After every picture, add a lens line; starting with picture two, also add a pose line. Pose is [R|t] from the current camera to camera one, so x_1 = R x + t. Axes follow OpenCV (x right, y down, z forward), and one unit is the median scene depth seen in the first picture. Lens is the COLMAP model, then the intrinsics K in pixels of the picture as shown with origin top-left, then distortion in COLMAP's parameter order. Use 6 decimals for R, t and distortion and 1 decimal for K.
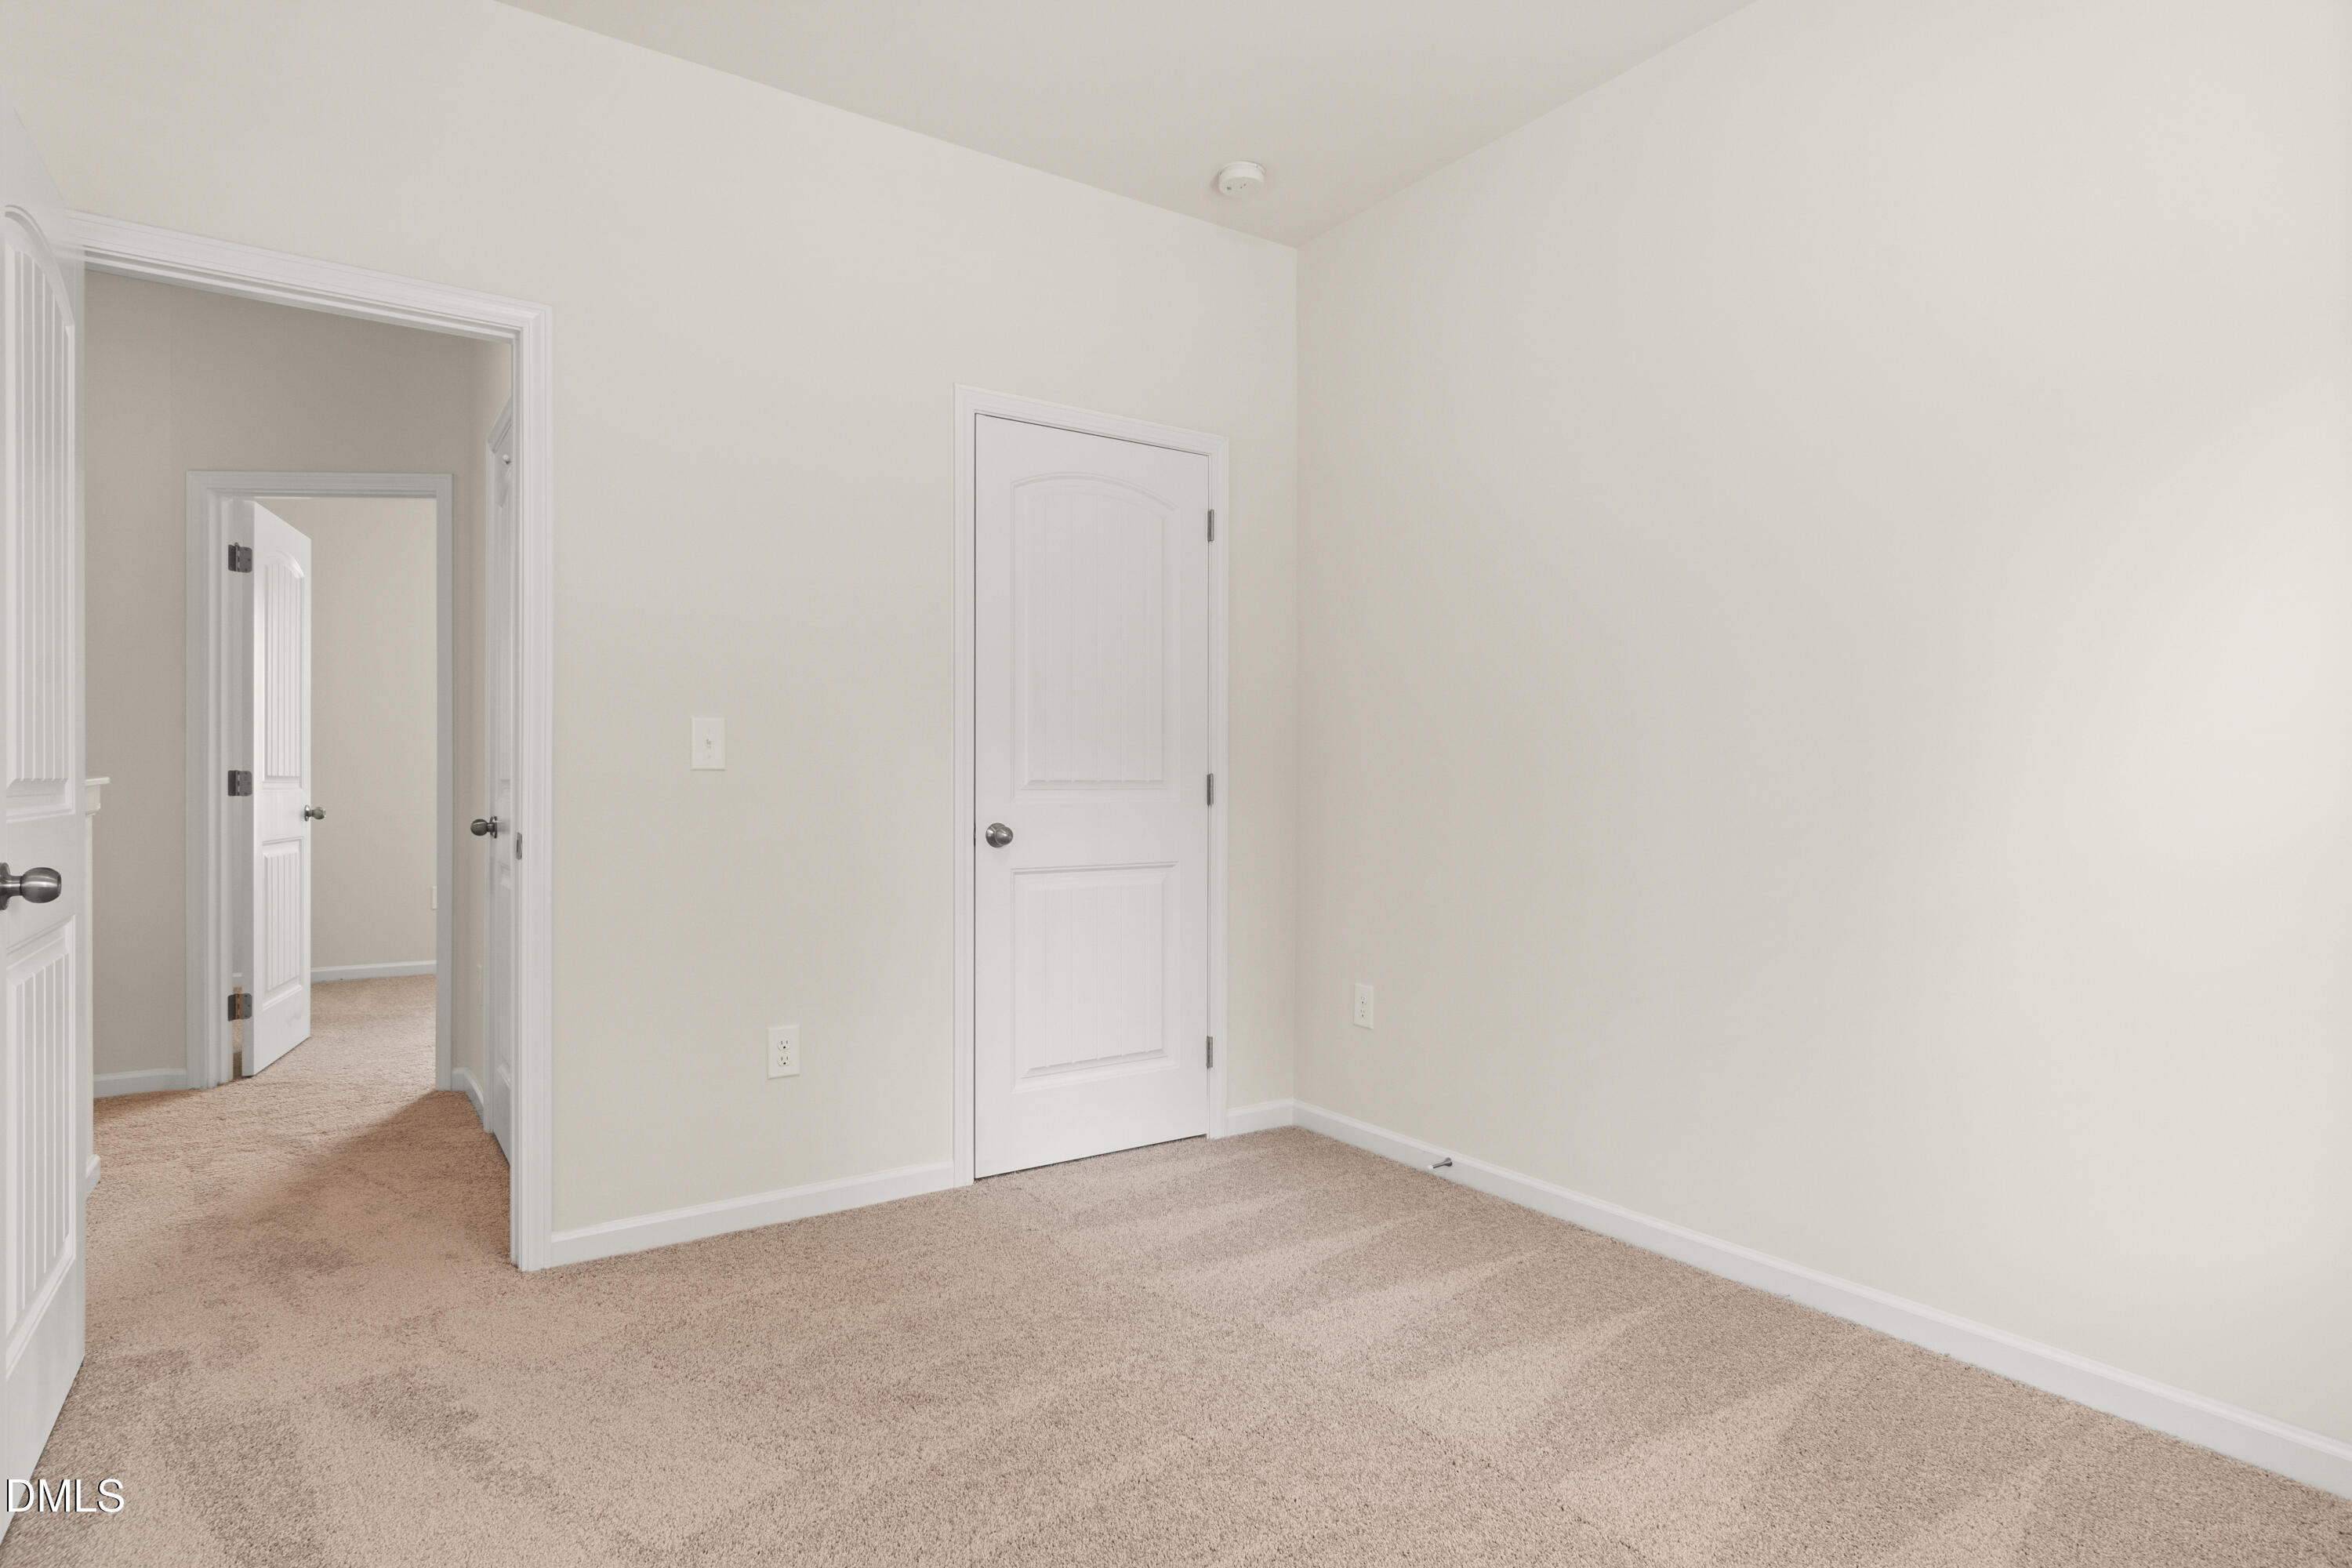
lens RADIAL K [[1260.8, 0, 1176.0], [0, 1260.8, 784.0], [0, 0, 1]] dist [0.001207, 0.000485]
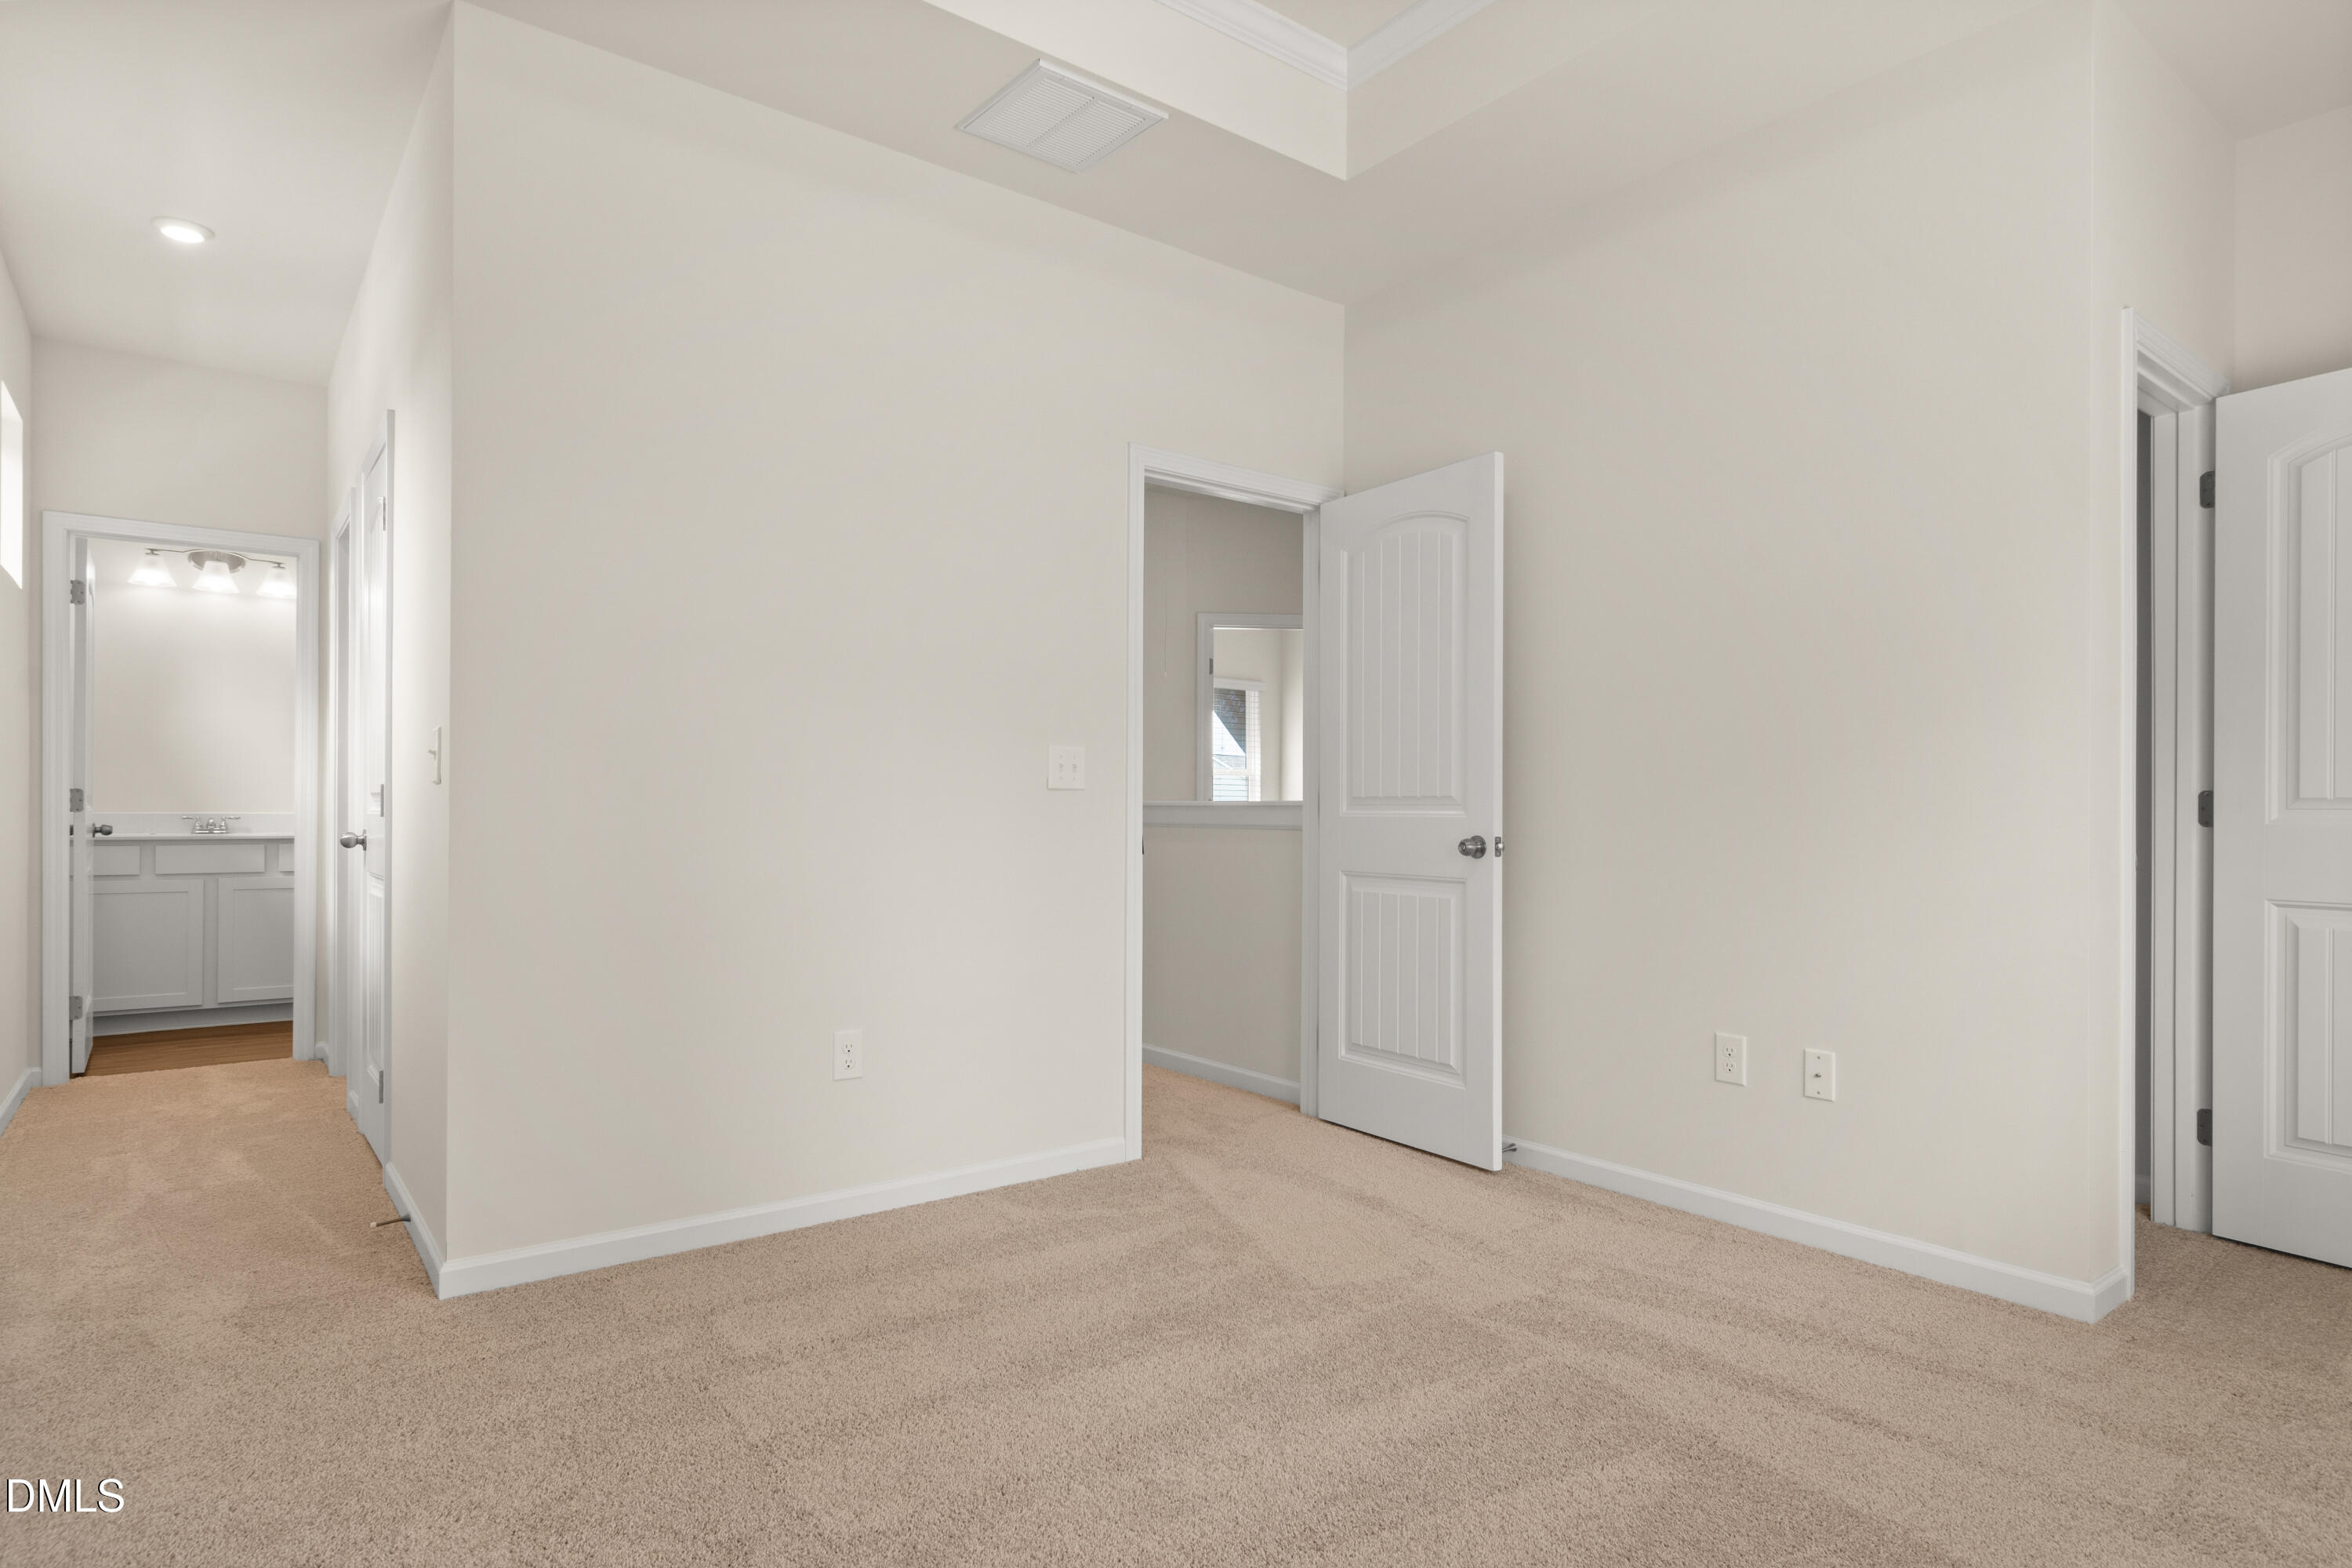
lens RADIAL K [[1276.0, 0, 1176.7], [0, 1276.0, 810.1], [0, 0, 1]] dist [0.001669, 0.002396]
pose [[0.997444, 0.008388, 0.070957, -0.086044], [-0.008720, 0.999952, 0.004376, 0.000601], [-0.070916, -0.004984, 0.997470, -0.059624]]
